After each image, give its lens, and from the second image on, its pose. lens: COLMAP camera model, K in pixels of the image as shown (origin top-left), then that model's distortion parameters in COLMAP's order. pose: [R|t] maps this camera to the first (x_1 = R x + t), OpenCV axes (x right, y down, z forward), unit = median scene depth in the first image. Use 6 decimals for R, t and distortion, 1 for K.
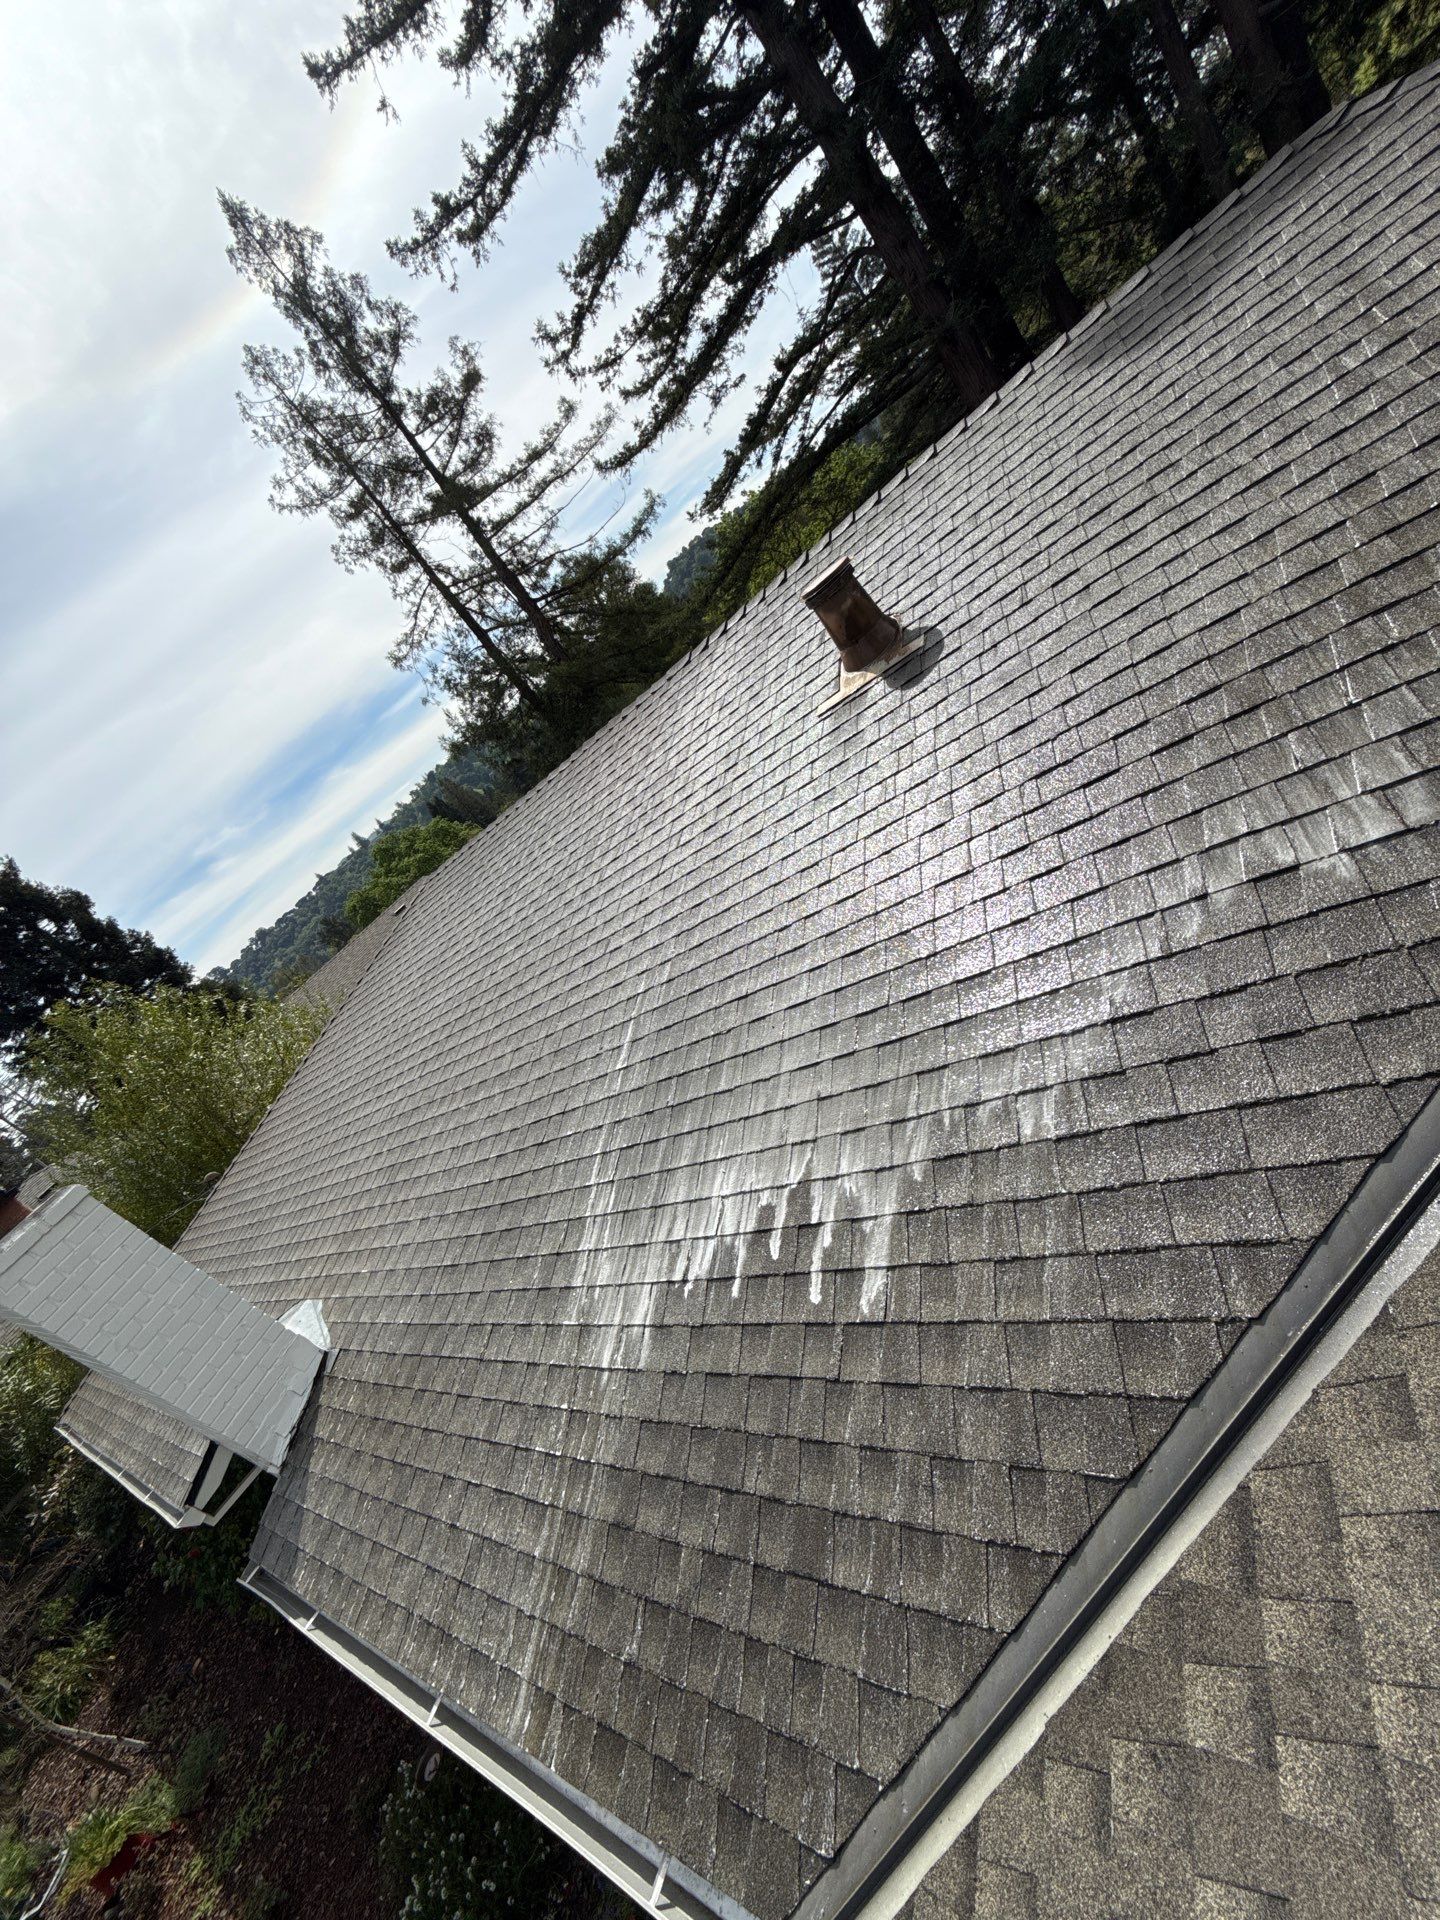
lens RADIAL K [[770.8, 0, 729.2], [0, 770.8, 966.4], [0, 0, 1]] dist [-0.001768, -0.000153]
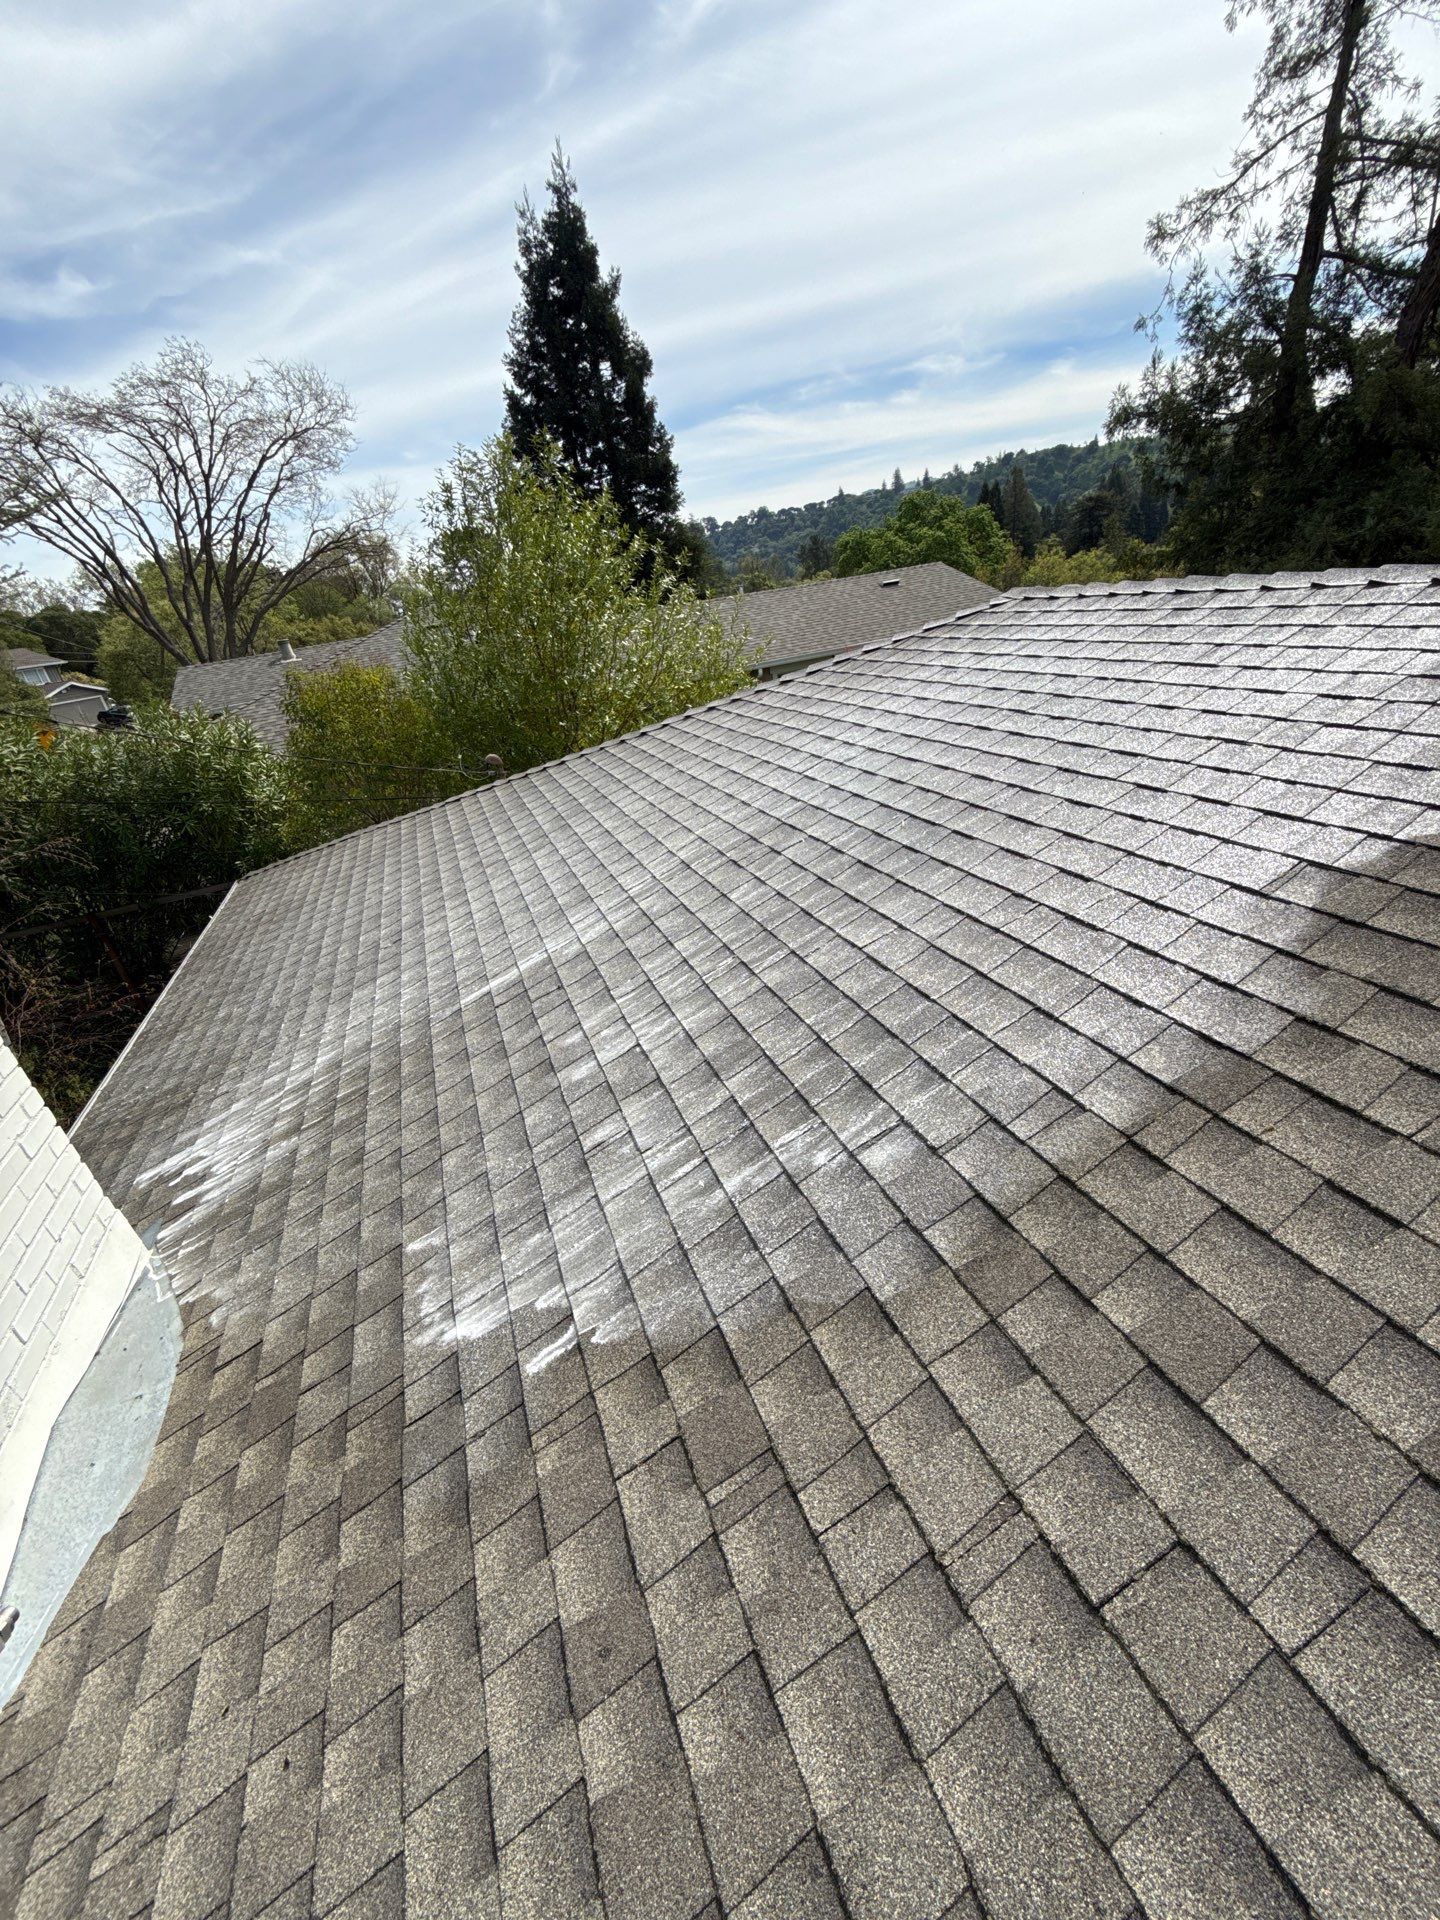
lens RADIAL K [[770.8, 0, 729.2], [0, 770.8, 966.4], [0, 0, 1]] dist [-0.001768, -0.000153]
pose [[0.673622, 0.706942, -0.215562, -0.064487], [-0.602865, 0.694304, 0.393060, -0.007829], [0.427536, -0.134819, 0.893889, 0.121579]]
